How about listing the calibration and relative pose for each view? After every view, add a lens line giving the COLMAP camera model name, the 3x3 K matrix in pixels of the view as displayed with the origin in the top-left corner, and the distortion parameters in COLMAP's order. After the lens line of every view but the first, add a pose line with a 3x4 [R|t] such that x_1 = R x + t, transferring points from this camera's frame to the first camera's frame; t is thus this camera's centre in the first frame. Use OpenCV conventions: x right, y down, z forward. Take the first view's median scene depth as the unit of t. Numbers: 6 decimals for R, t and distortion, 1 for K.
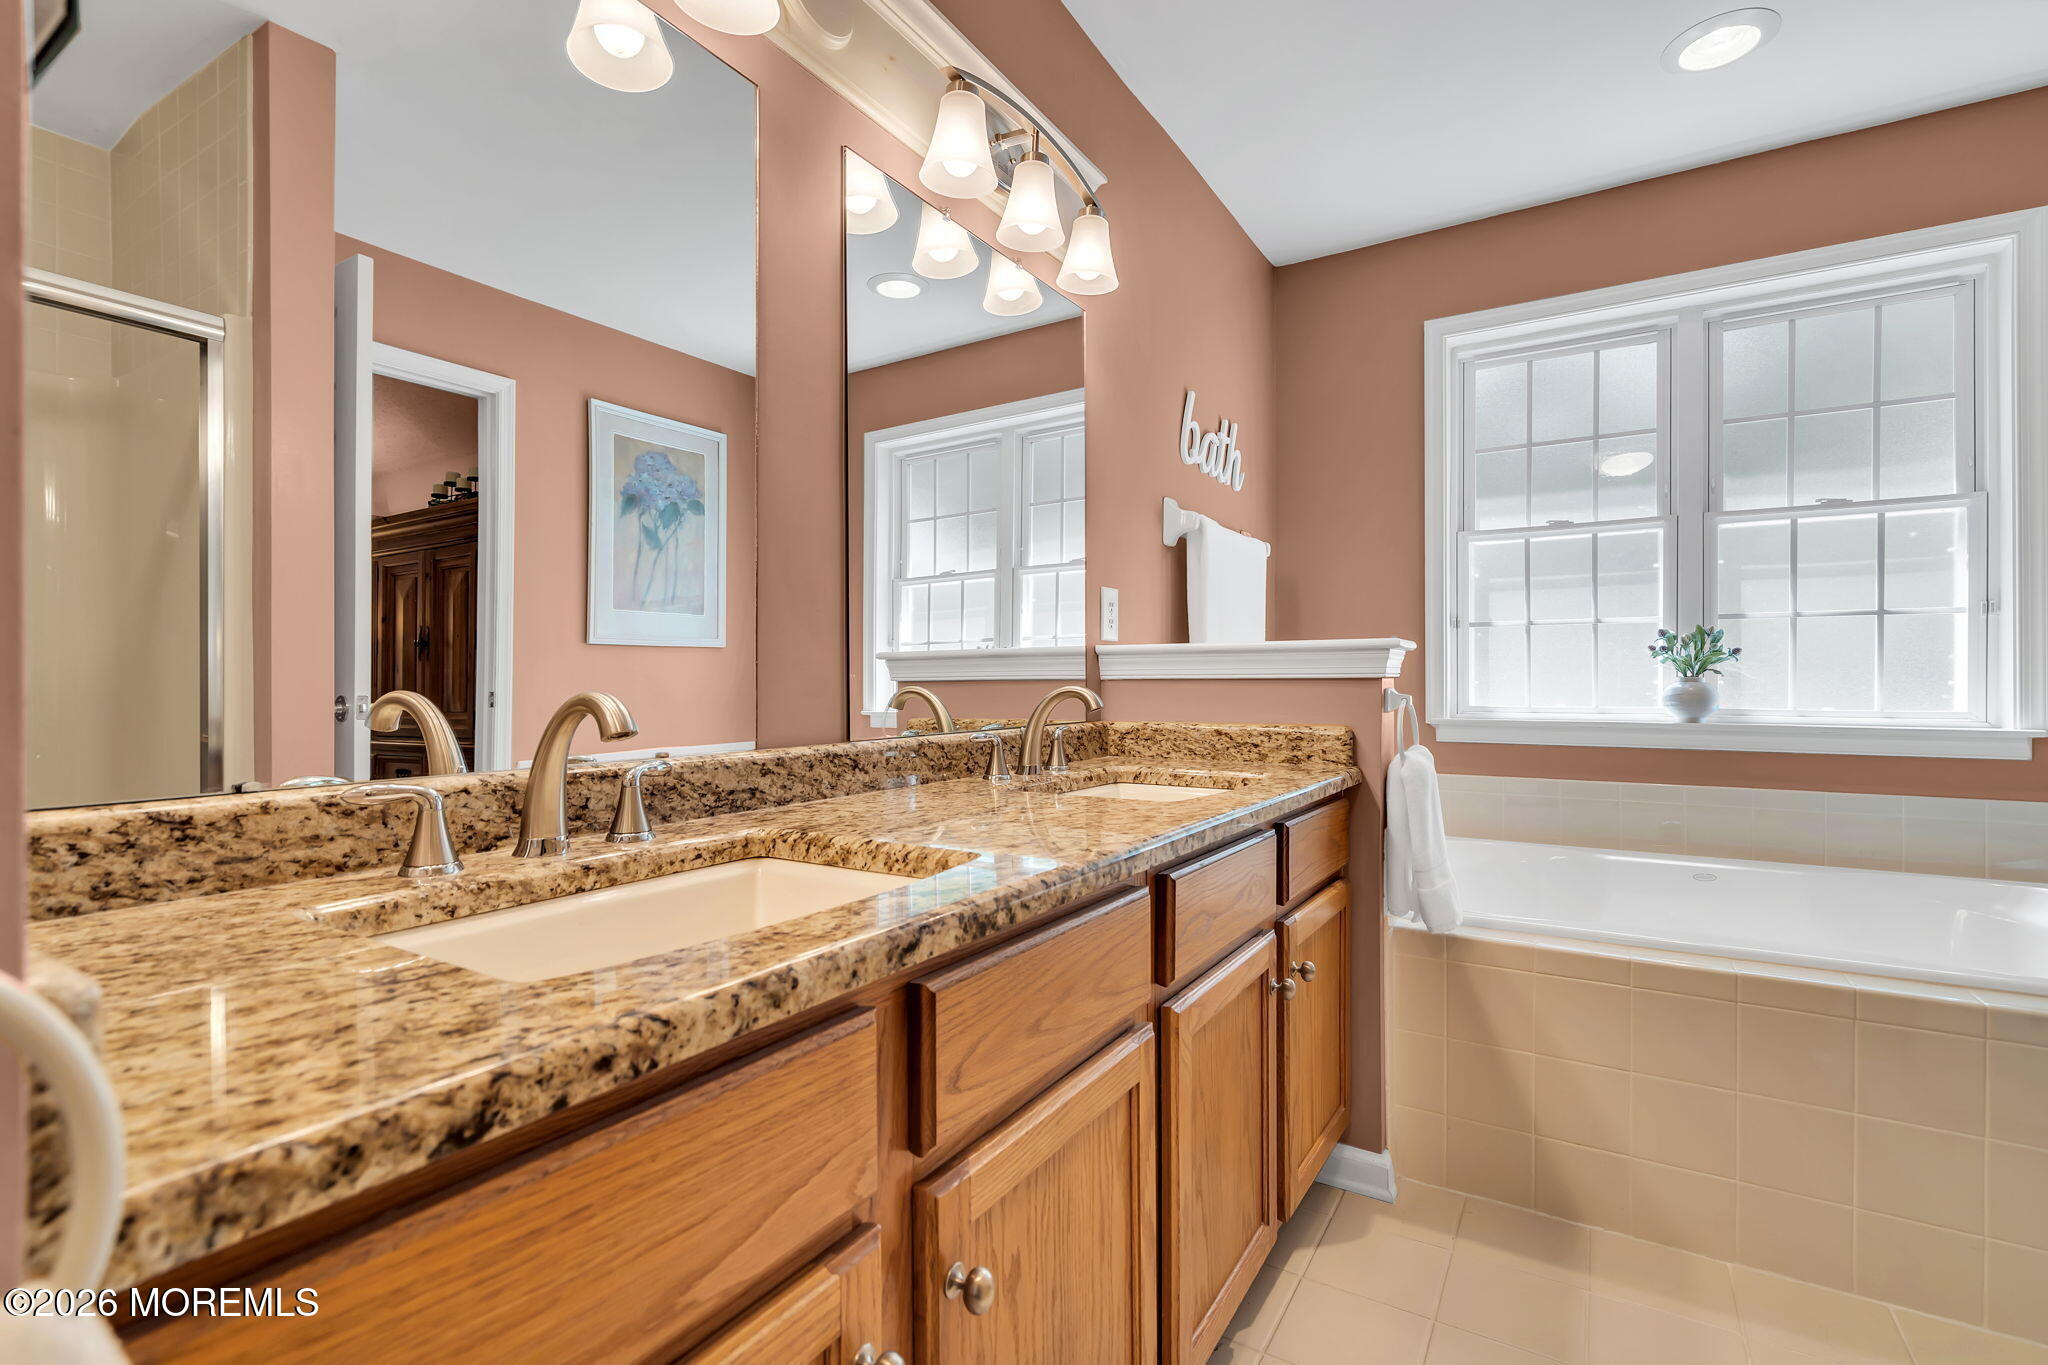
lens RADIAL K [[931.8, 0, 1023.9], [0, 931.8, 679.8], [0, 0, 1]] dist [-0.003315, 0.001735]
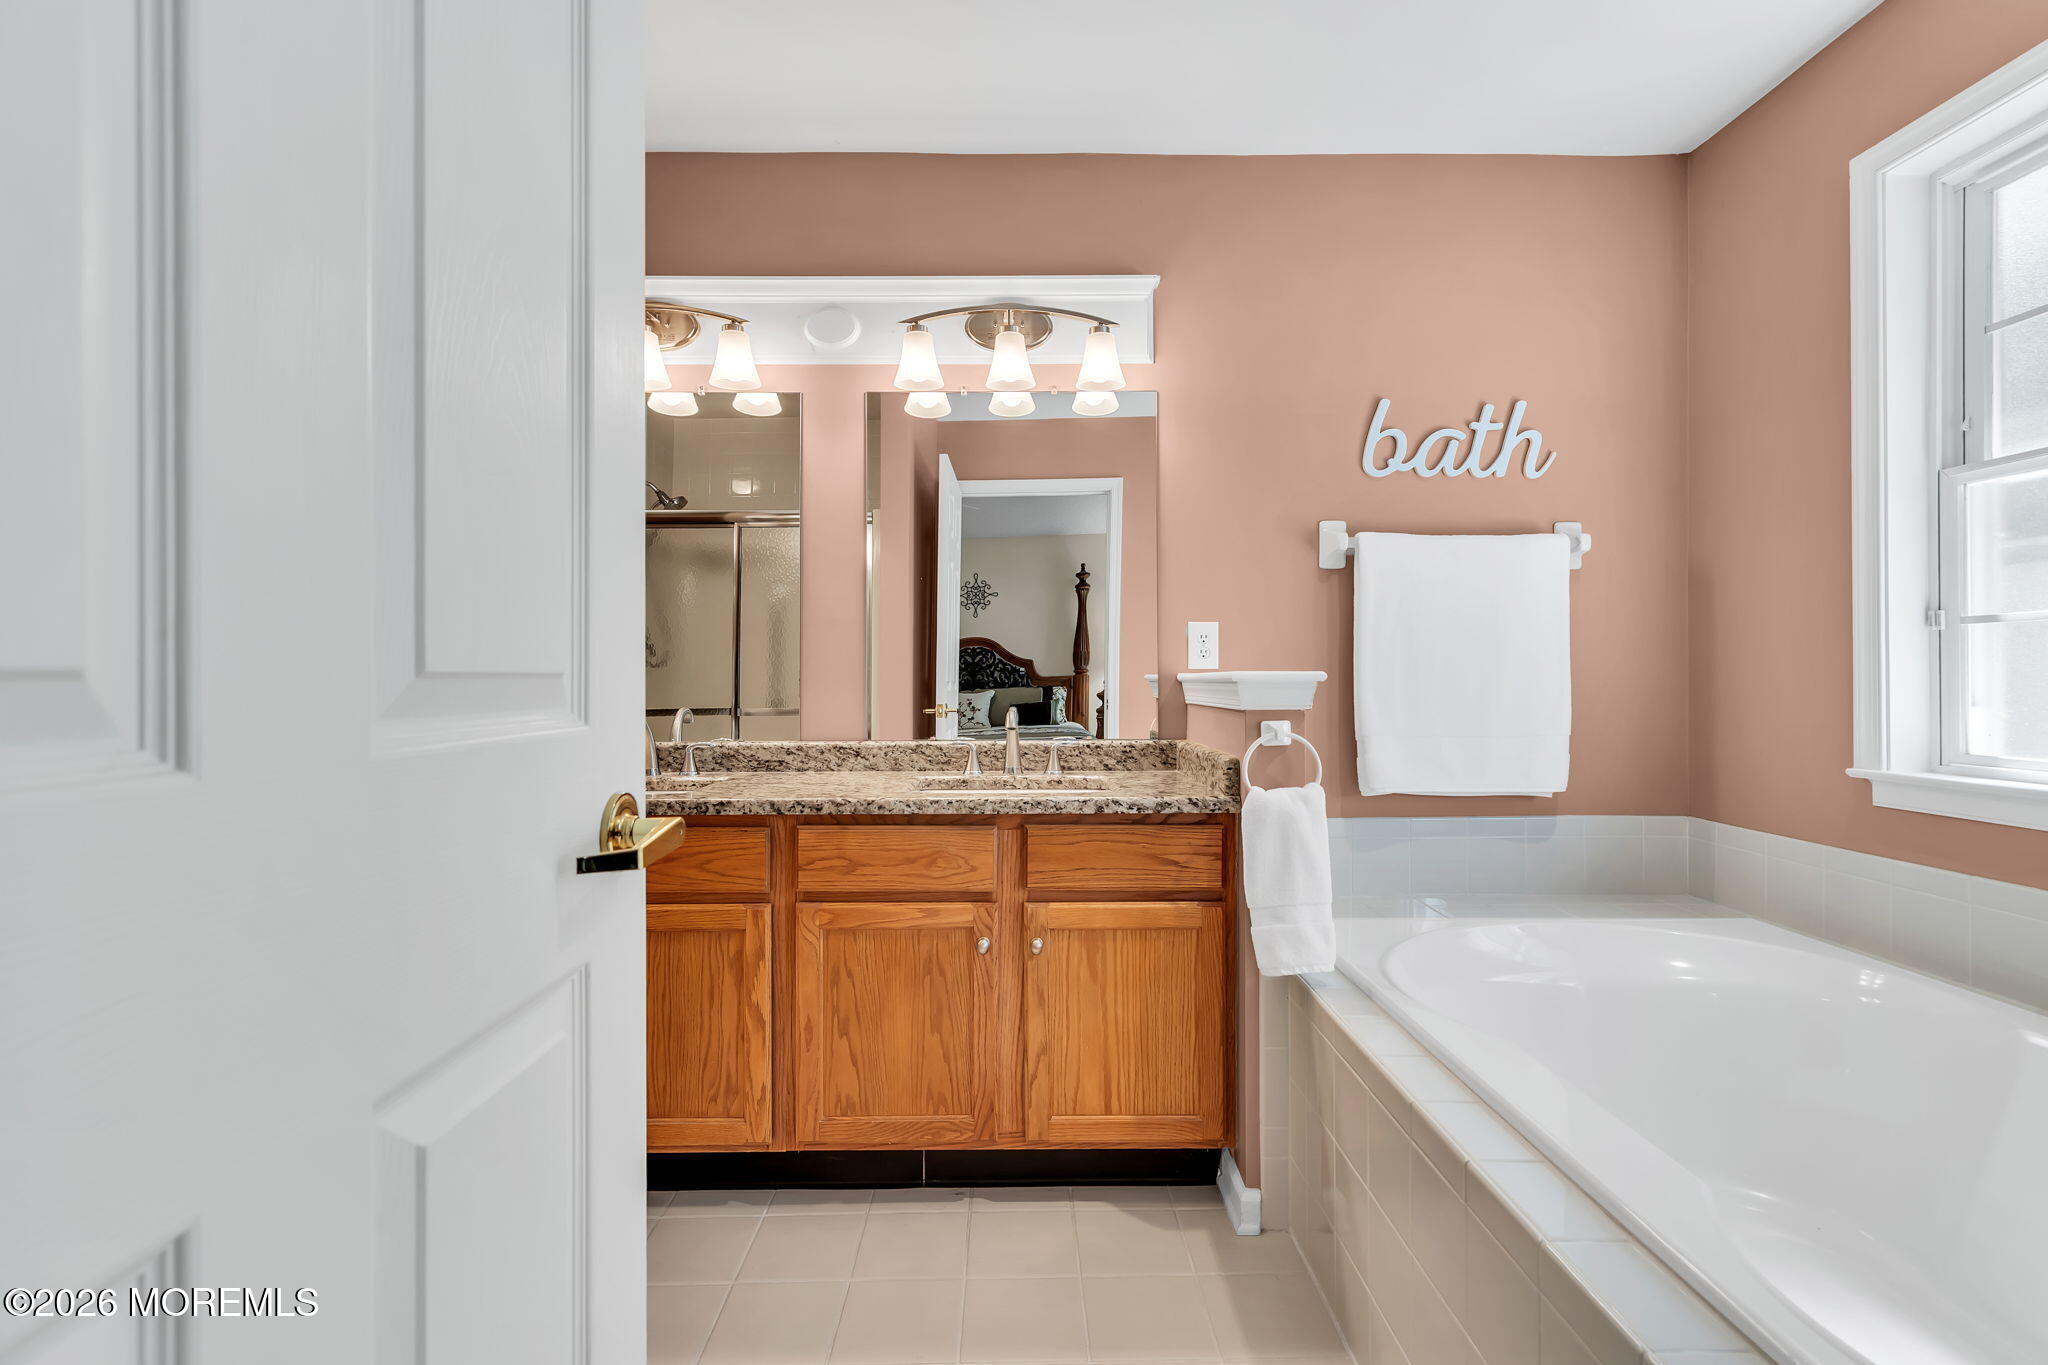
lens RADIAL K [[931.8, 0, 1028.0], [0, 931.8, 690.6], [0, 0, 1]] dist [-0.003315, 0.001735]
pose [[0.545330, -0.006151, -0.838199, 1.464051], [0.001887, 0.999980, -0.006111, -0.015118], [0.838219, 0.001750, 0.545330, 0.335755]]
